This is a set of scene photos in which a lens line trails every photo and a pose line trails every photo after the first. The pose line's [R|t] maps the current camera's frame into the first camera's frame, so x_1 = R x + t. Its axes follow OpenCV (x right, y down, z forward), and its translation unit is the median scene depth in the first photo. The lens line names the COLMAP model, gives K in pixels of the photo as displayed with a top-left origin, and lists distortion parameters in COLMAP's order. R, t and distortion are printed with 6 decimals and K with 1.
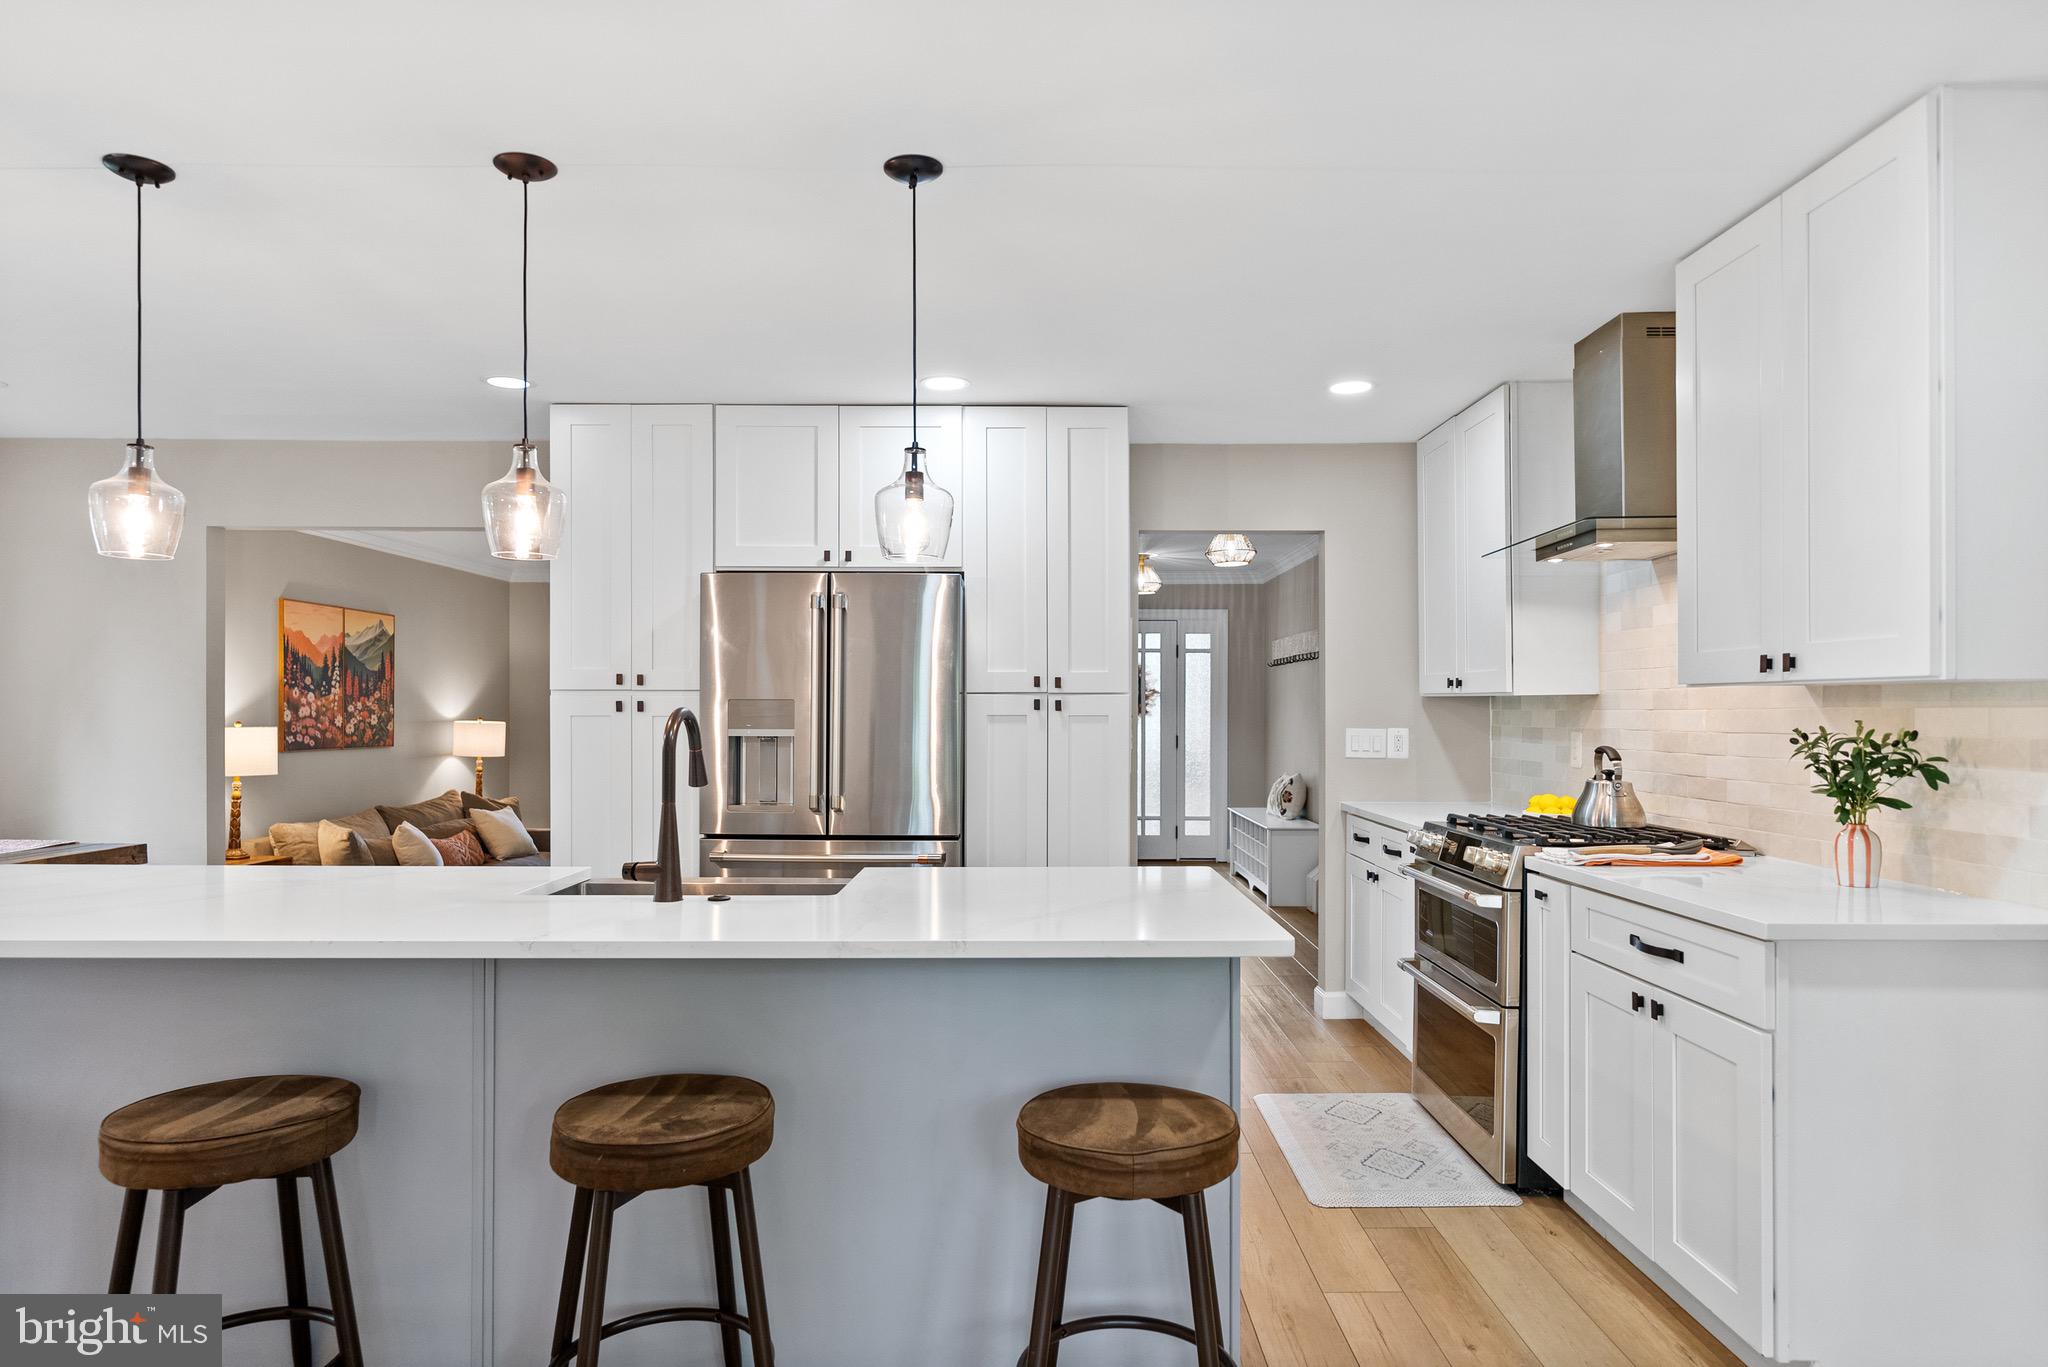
lens RADIAL K [[1181.7, 0, 1025.4], [0, 1181.7, 705.0], [0, 0, 1]] dist [-0.000433, 0.001954]
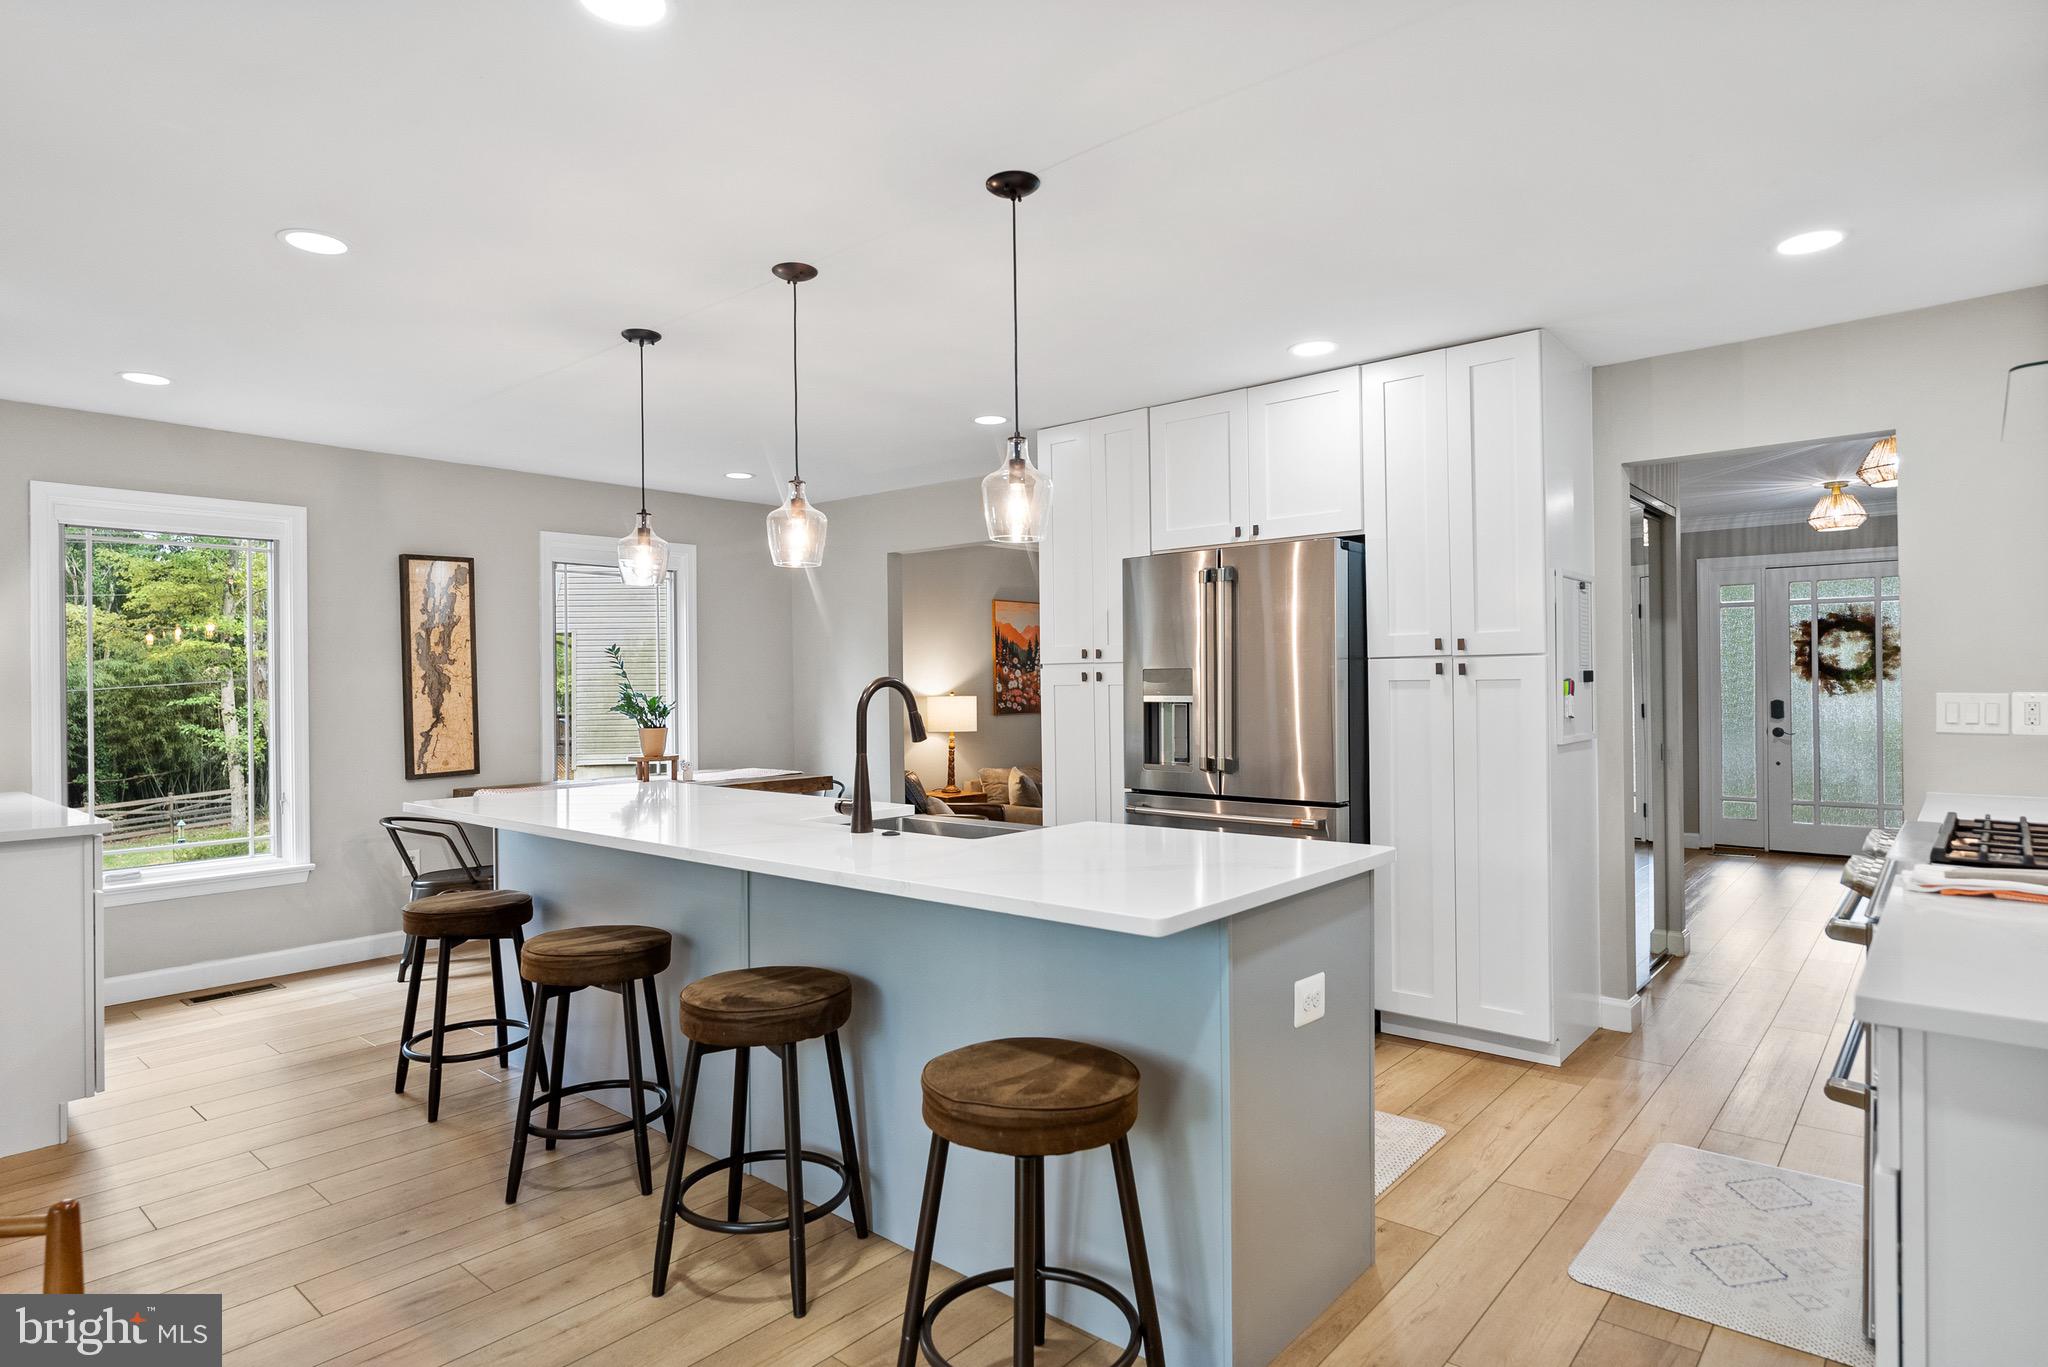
lens RADIAL K [[1094.7, 0, 1030.3], [0, 1094.7, 681.9], [0, 0, 1]] dist [-0.000322, -0.000910]
pose [[0.760987, -0.011210, -0.648670, 0.199677], [0.014370, 0.999897, -0.000421, 0.003529], [0.648608, -0.009001, 0.761069, 0.081554]]
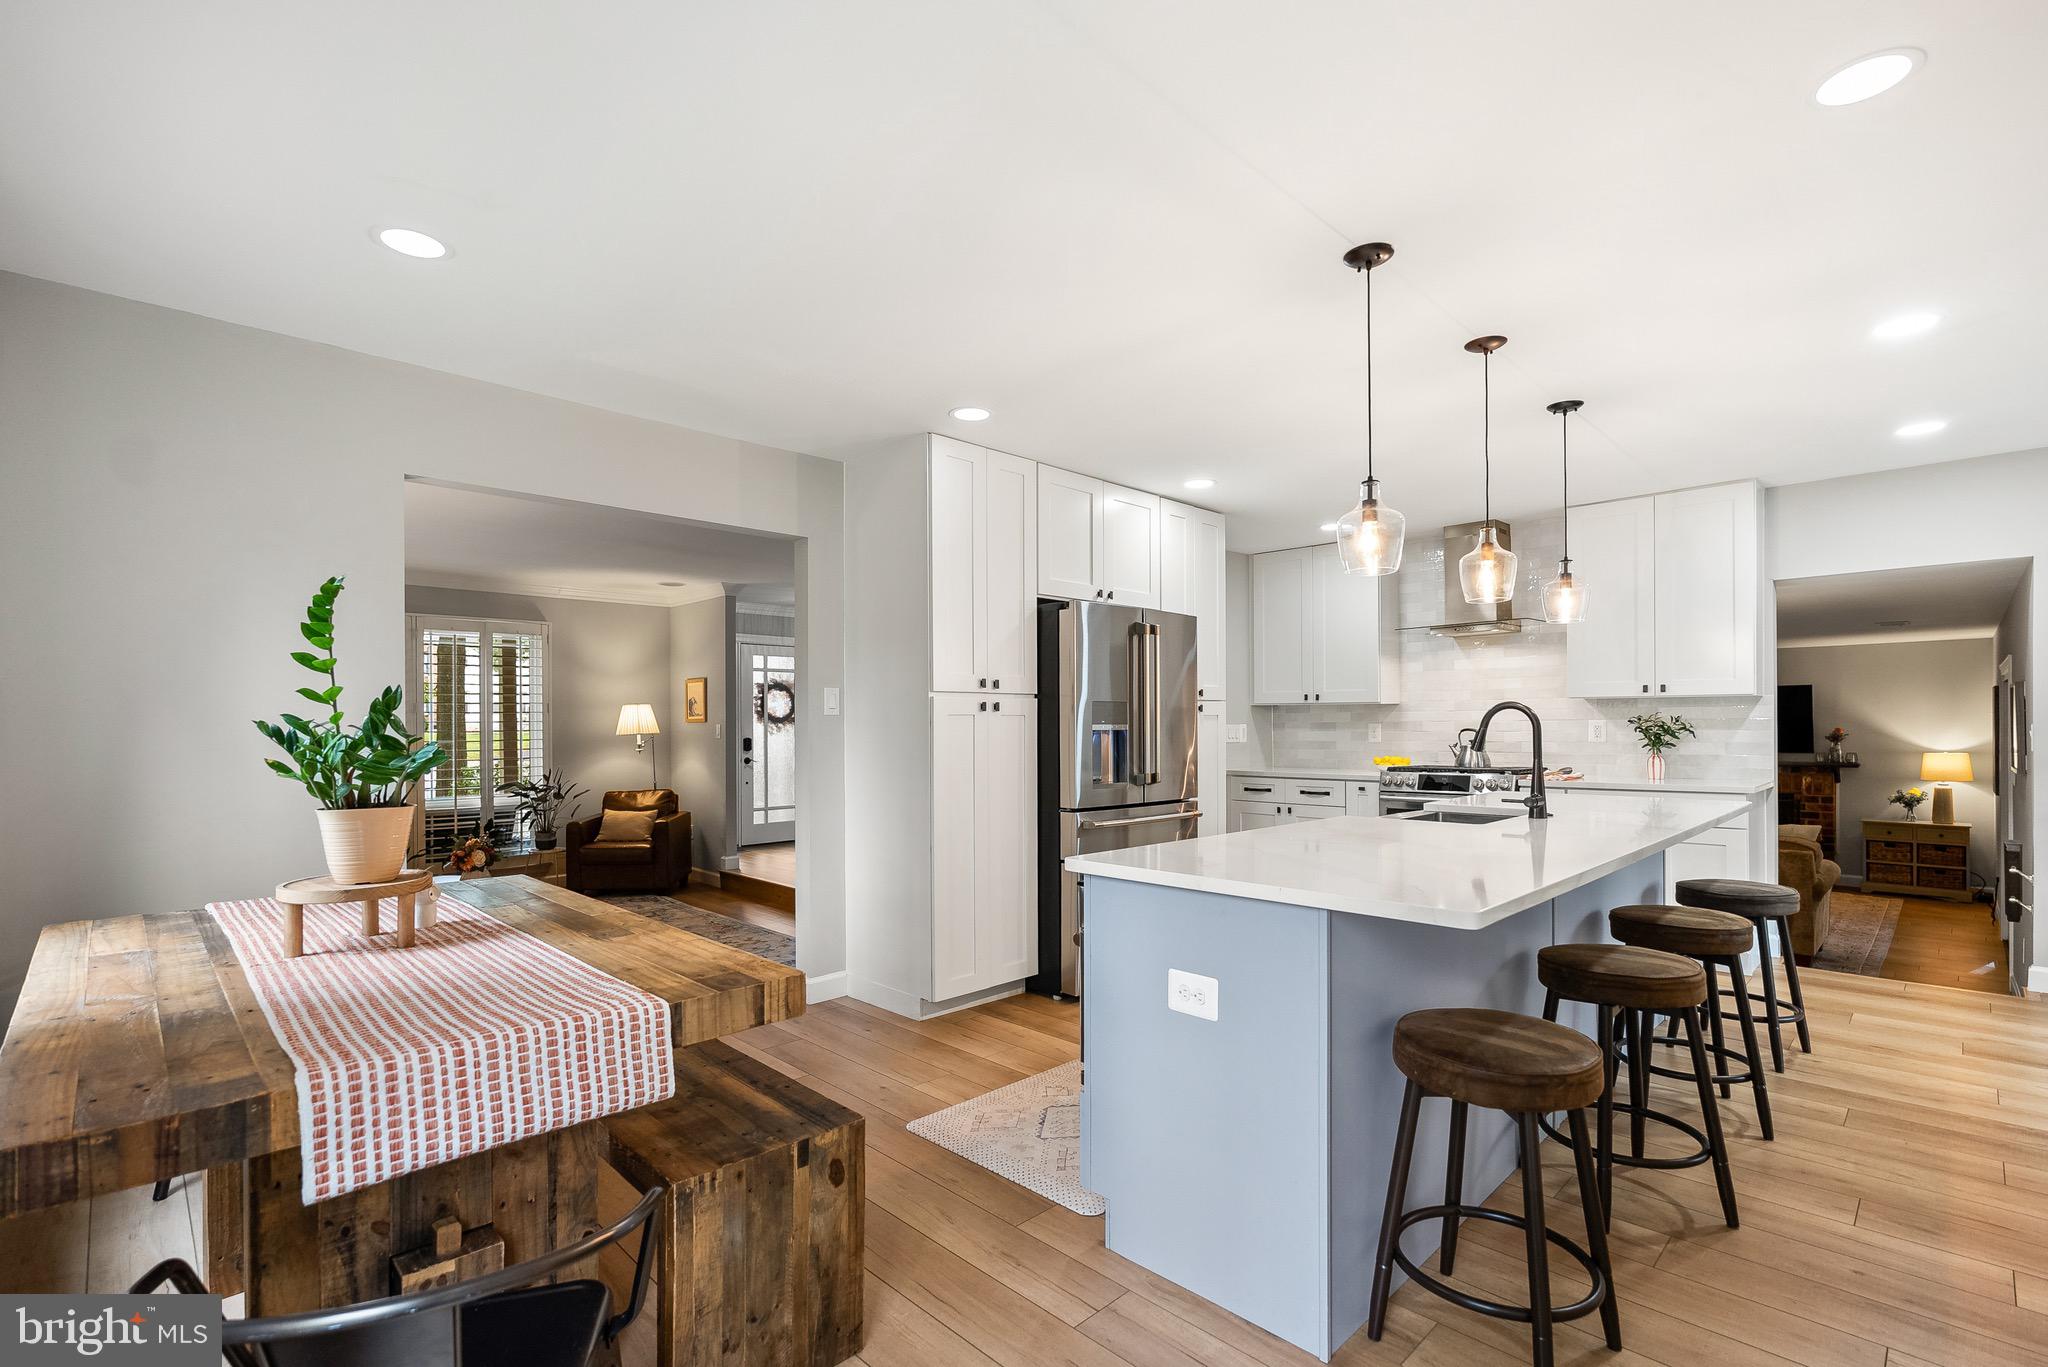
lens RADIAL K [[923.4, 0, 1018.1], [0, 923.4, 725.6], [0, 0, 1]] dist [-0.003466, 0.000244]
pose [[0.721599, -0.007109, 0.692275, -0.584710], [0.004173, 0.999974, 0.005920, 0.009038], [-0.692299, -0.001383, 0.721609, 0.195905]]
